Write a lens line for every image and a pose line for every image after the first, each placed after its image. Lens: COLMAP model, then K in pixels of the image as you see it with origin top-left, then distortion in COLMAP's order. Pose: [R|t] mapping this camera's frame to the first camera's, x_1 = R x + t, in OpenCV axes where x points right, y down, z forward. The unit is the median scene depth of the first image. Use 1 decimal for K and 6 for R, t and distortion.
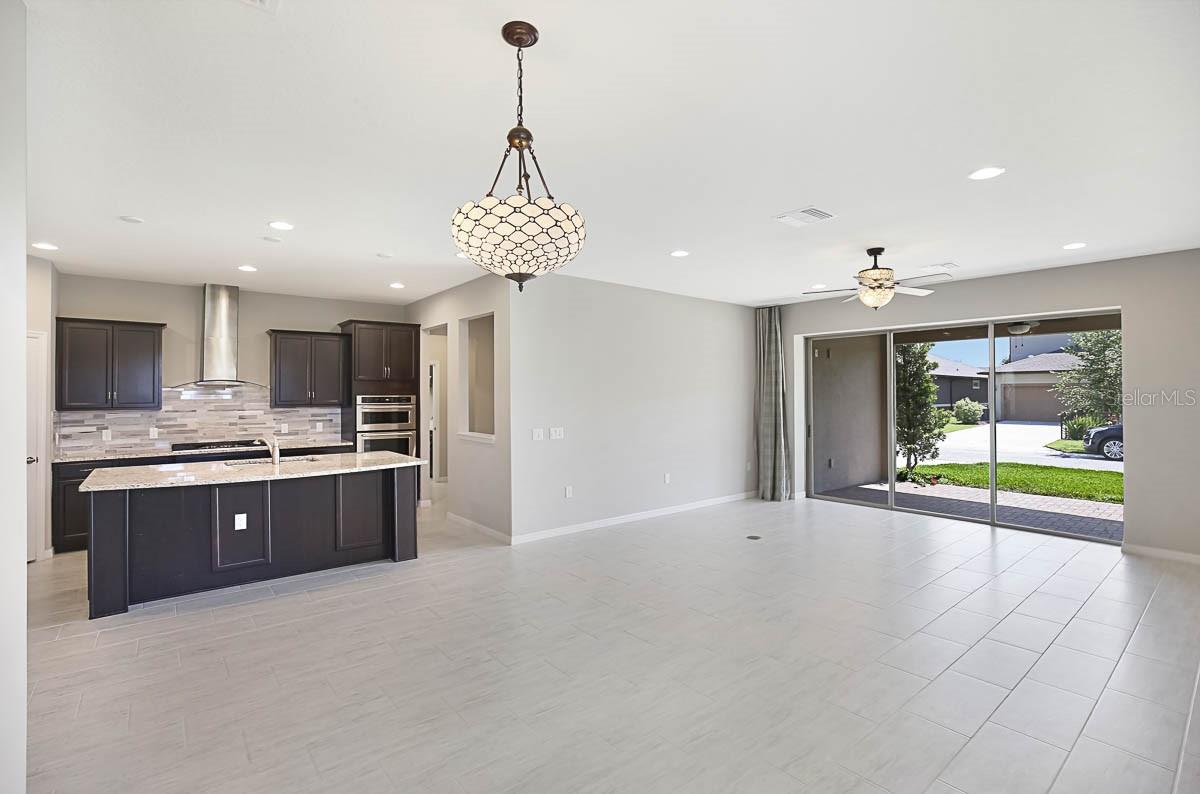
lens RADIAL K [[557.5, 0, 605.9], [0, 557.5, 403.9], [0, 0, 1]] dist [-0.012268, 0.000695]
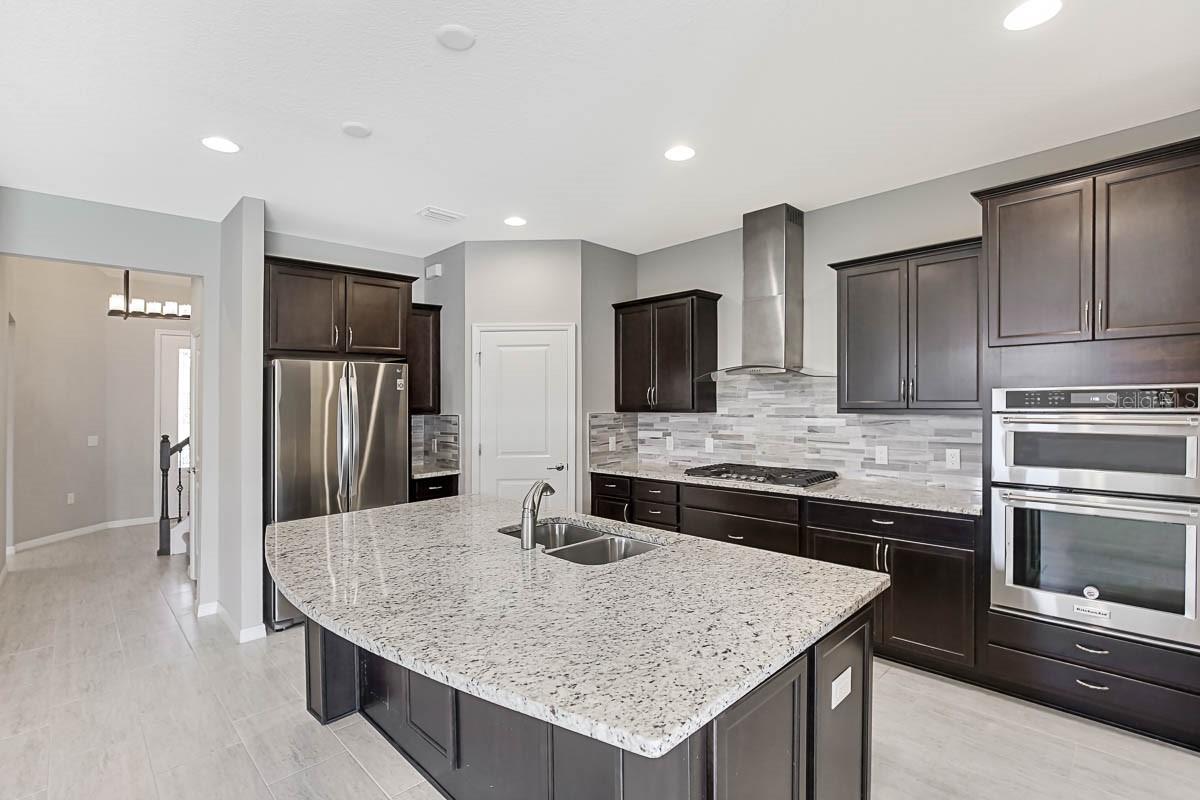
lens RADIAL K [[557.5, 0, 593.9], [0, 557.5, 398.0], [0, 0, 1]] dist [-0.012268, 0.000695]
pose [[0.096782, 0.001408, -0.995305, -0.100141], [-0.001834, 0.999998, 0.001236, -0.008471], [0.995304, 0.001705, 0.096784, 0.714473]]
